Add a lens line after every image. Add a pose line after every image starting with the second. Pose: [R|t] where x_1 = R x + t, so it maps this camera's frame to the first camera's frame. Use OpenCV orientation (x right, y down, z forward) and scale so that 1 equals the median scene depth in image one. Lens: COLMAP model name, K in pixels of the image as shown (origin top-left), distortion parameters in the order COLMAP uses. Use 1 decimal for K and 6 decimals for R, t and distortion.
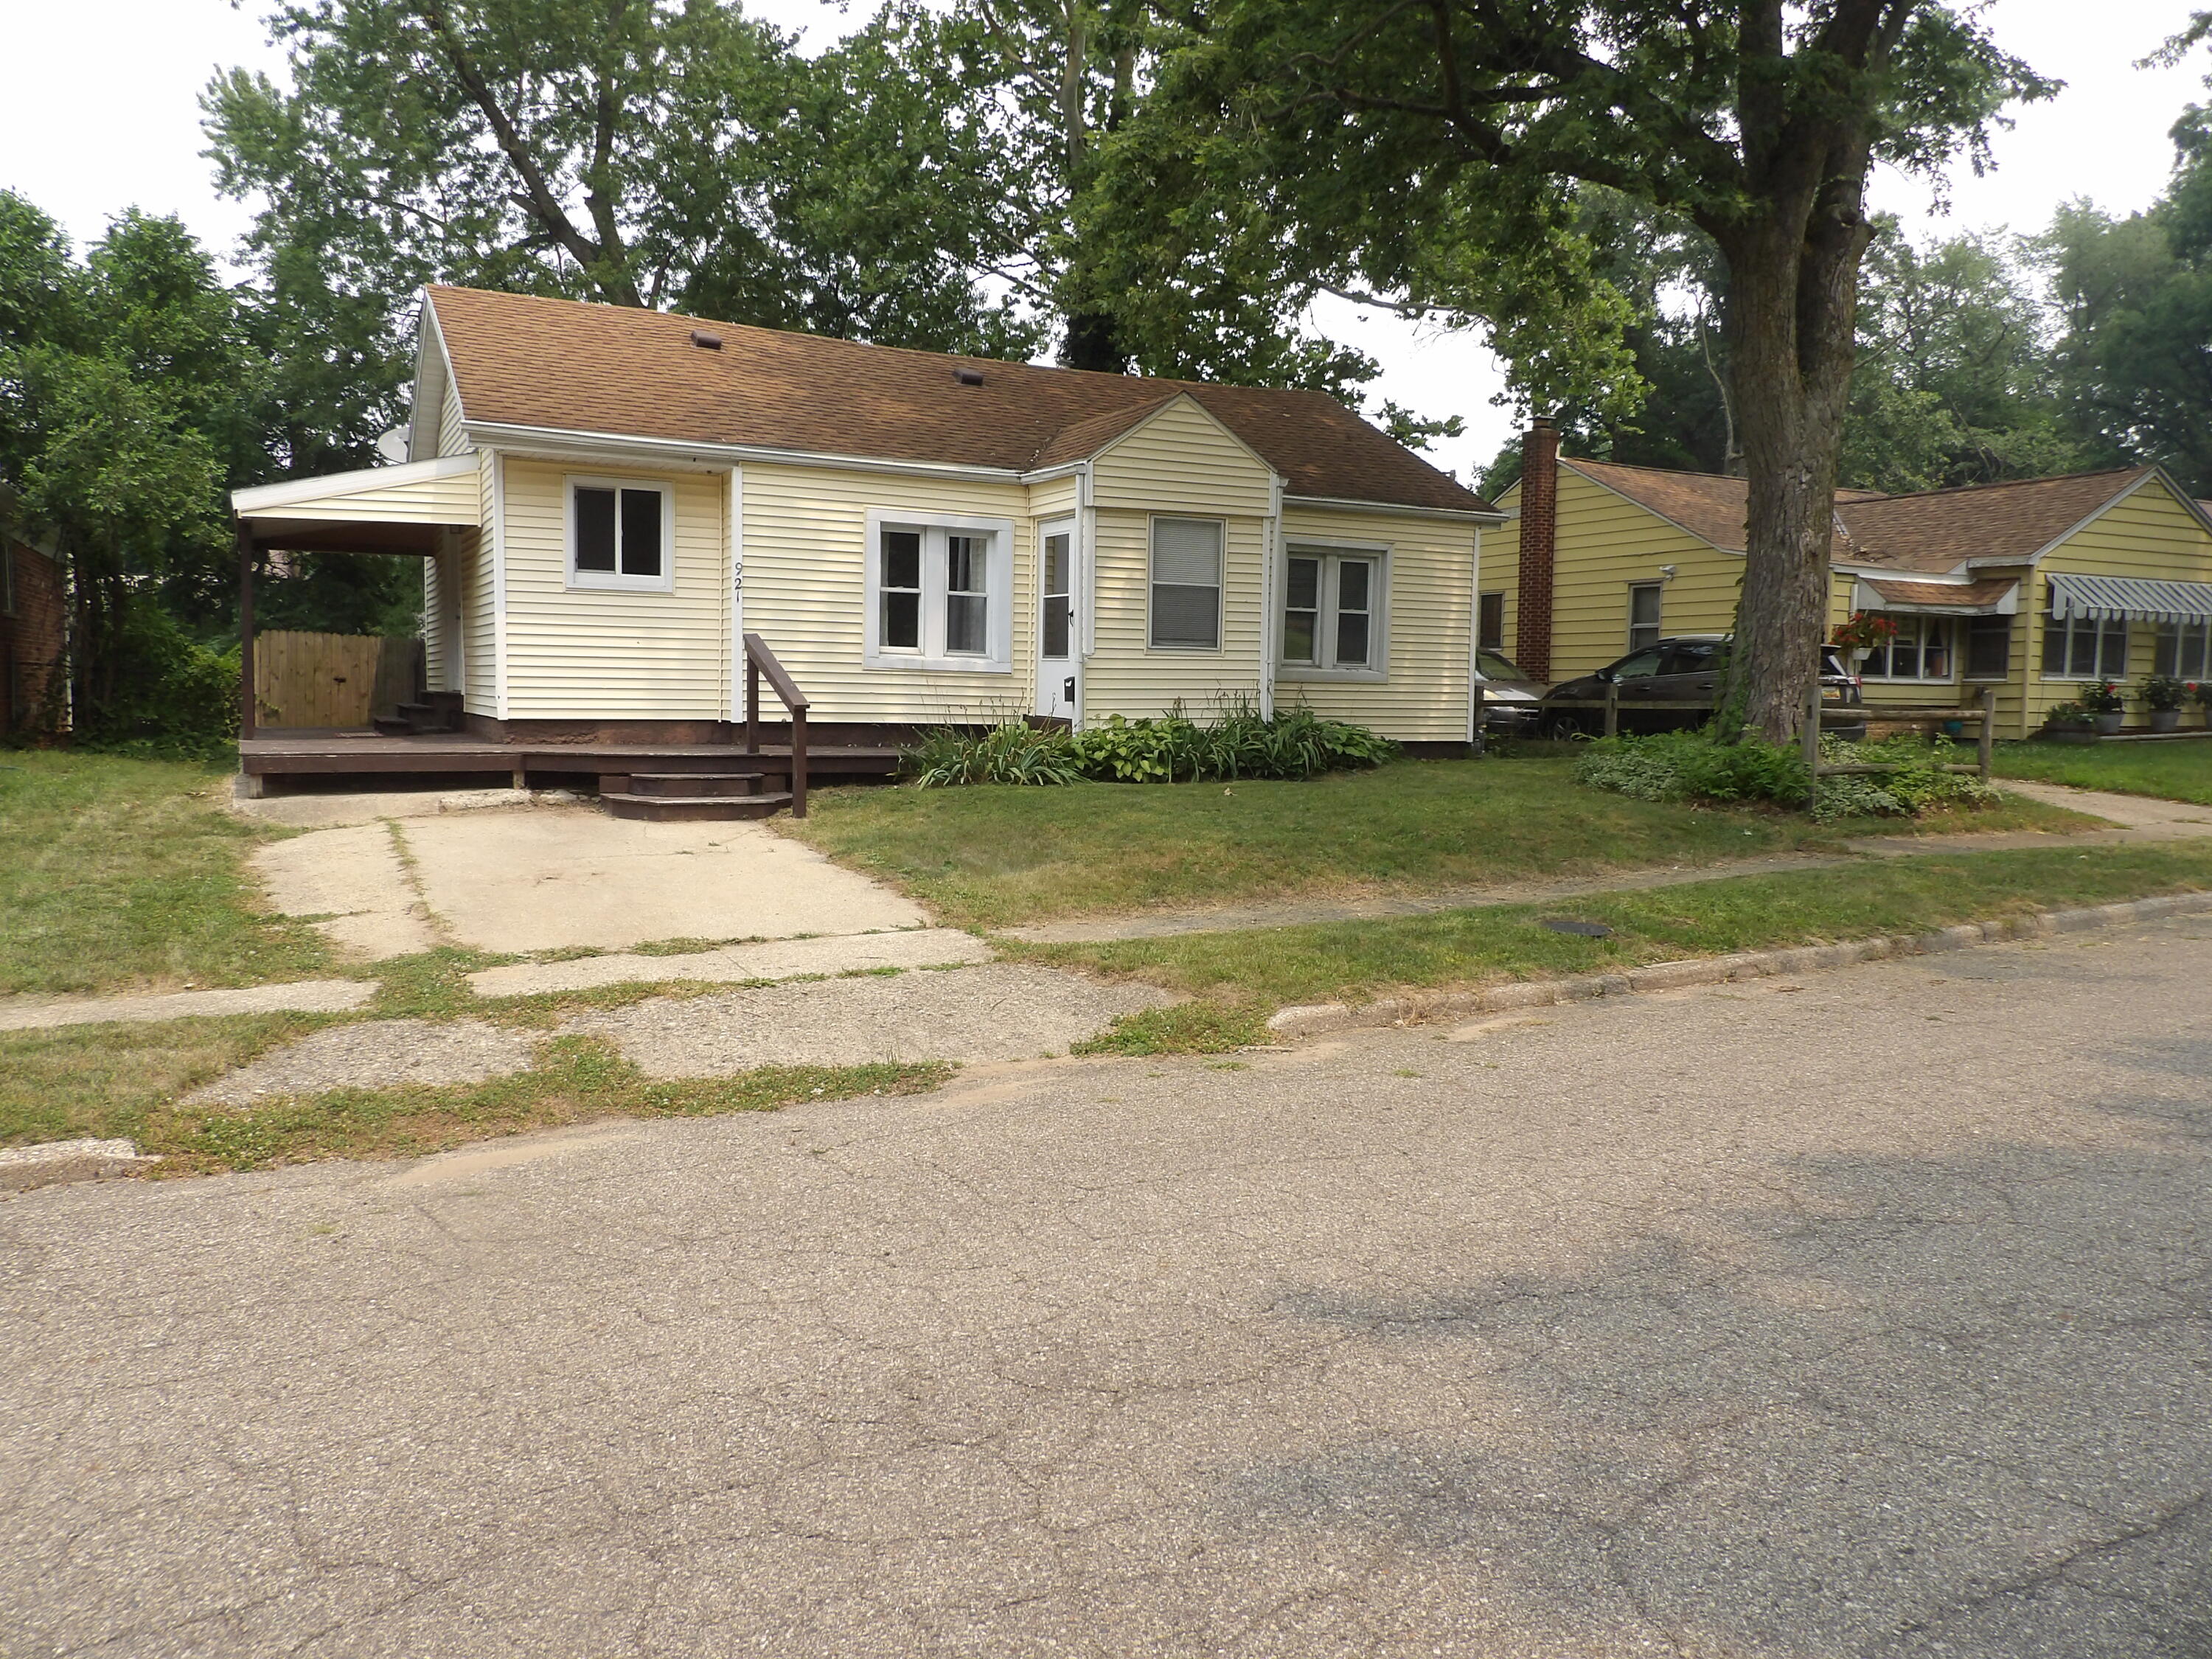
lens RADIAL K [[1581.6, 0, 1080.0], [0, 1581.6, 831.7], [0, 0, 1]] dist [-0.034077, 0.044246]
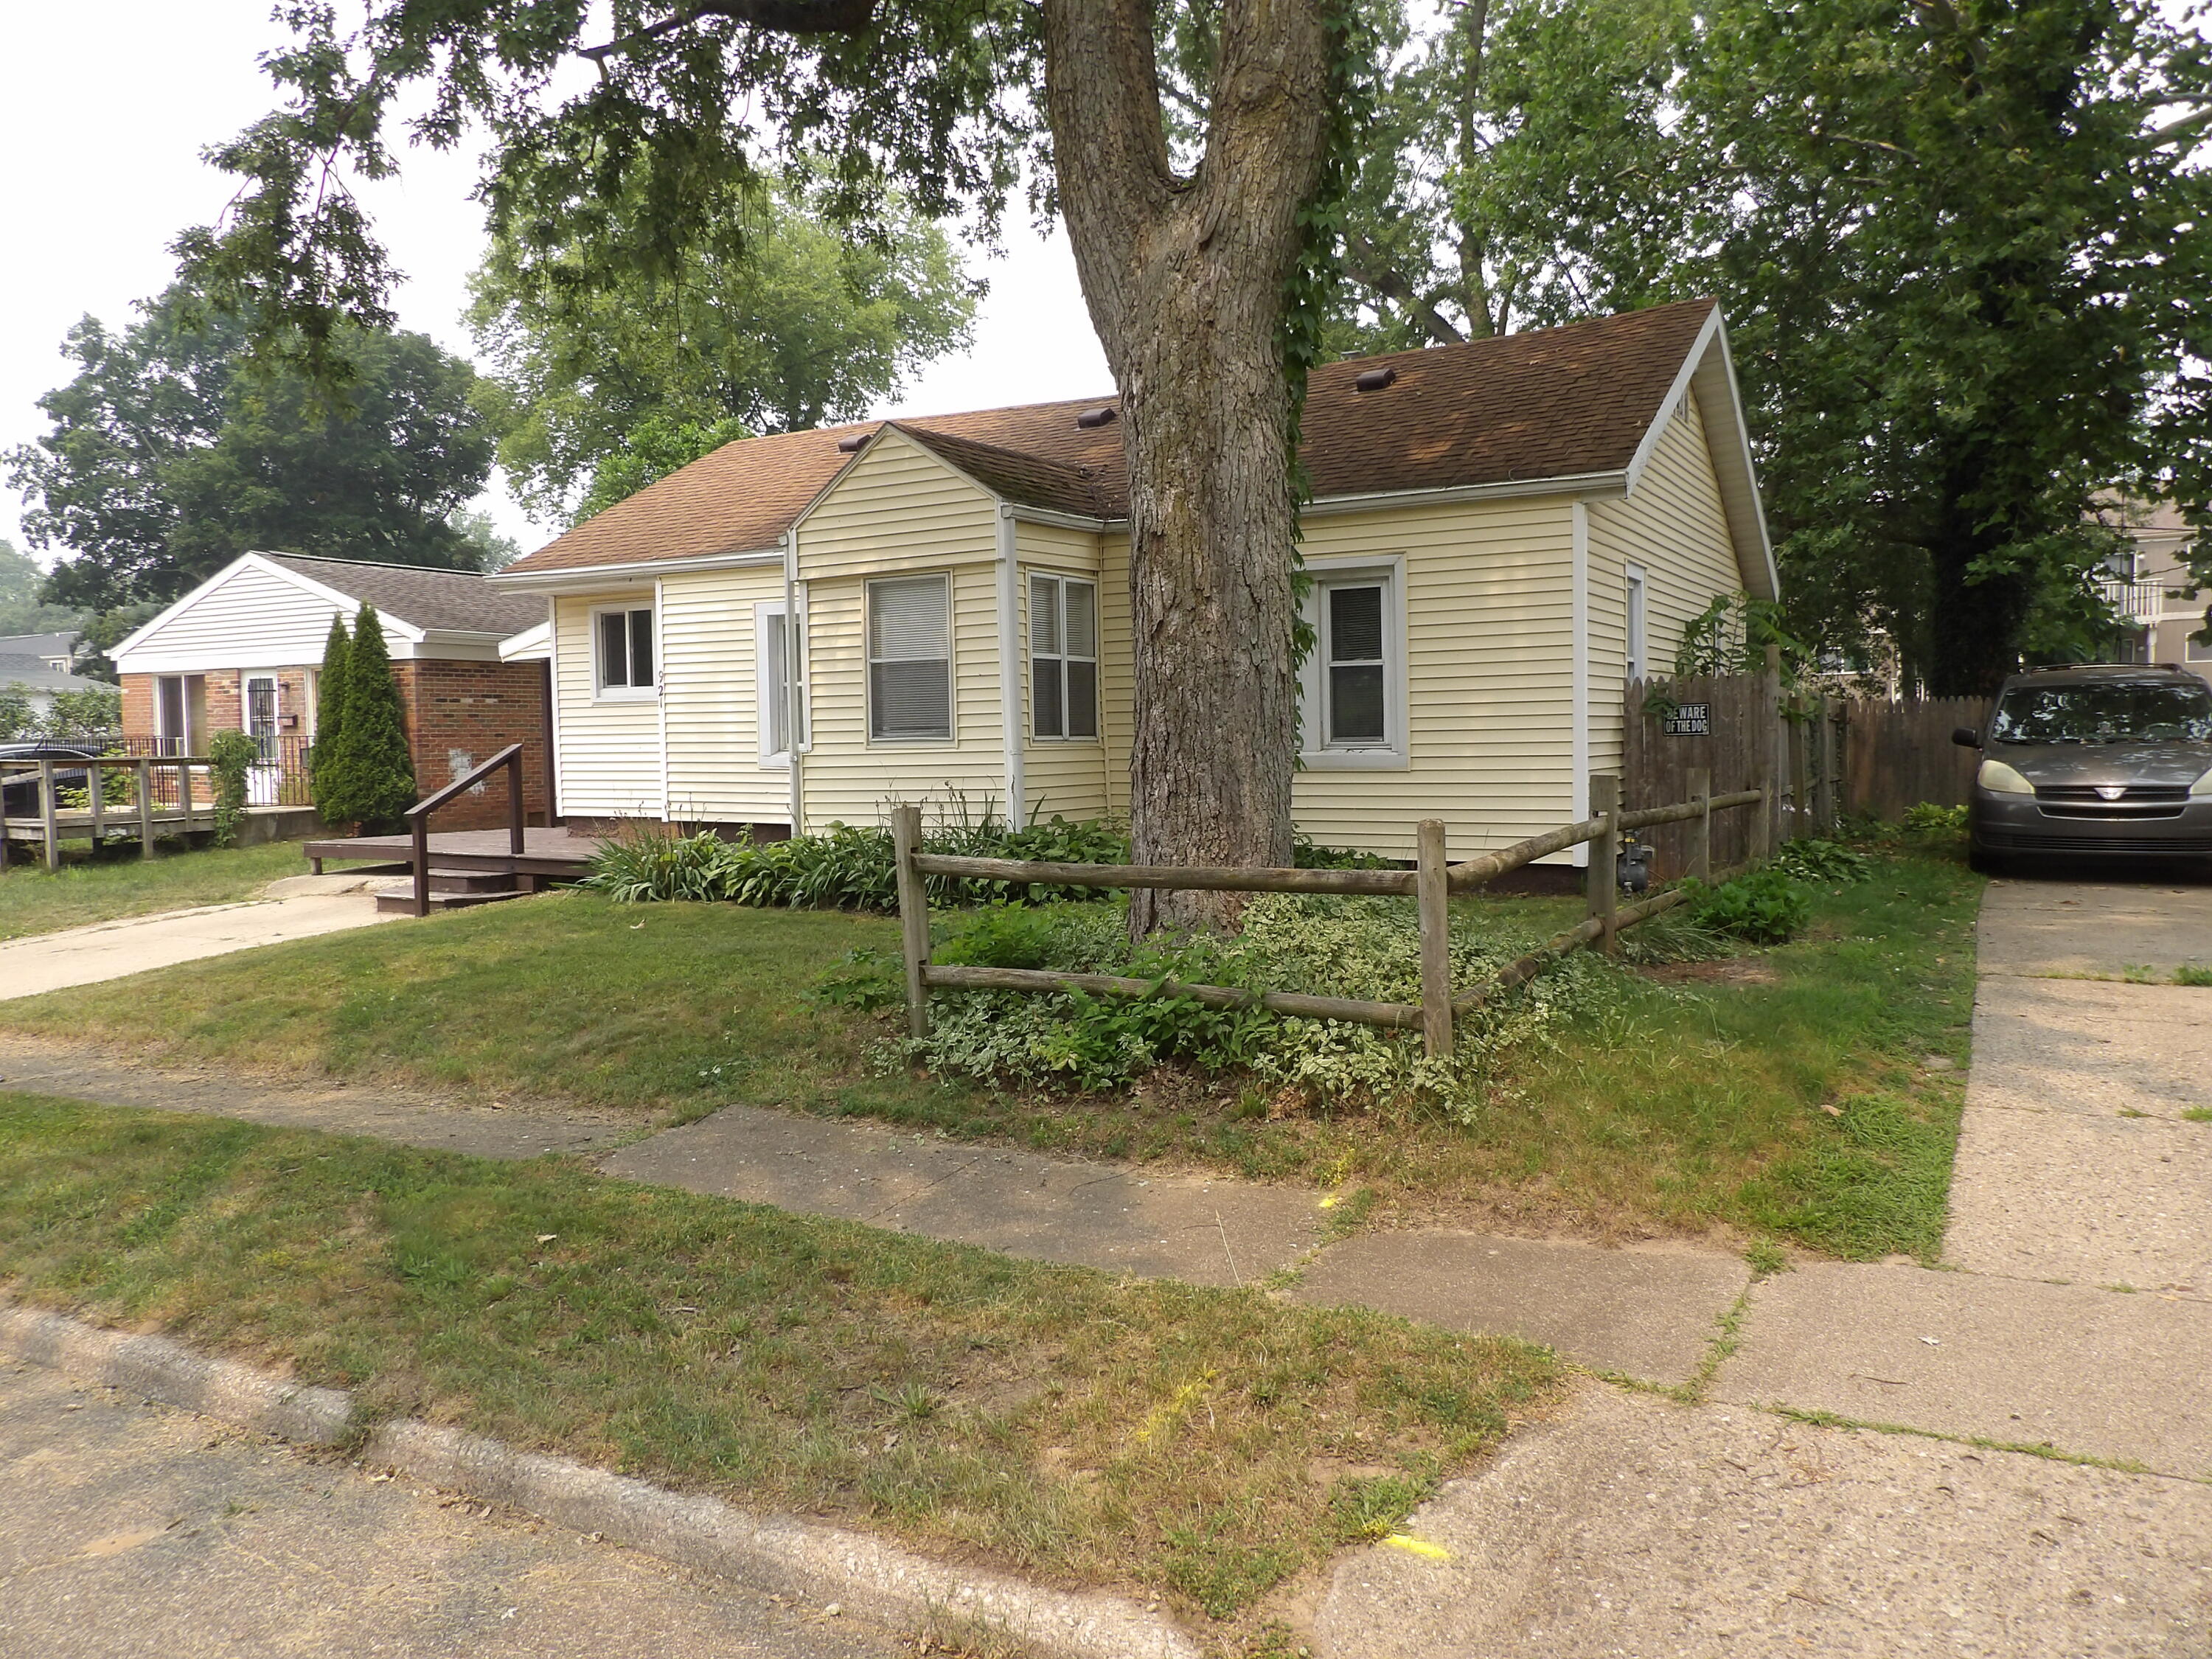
lens RADIAL K [[1581.6, 0, 1080.0], [0, 1581.6, 825.6], [0, 0, 1]] dist [-0.034077, 0.044246]
pose [[0.525955, 0.024480, -0.850160, 0.788121], [-0.050393, 0.998727, -0.002418, -0.074572], [0.849018, 0.044114, 0.526519, 0.650677]]
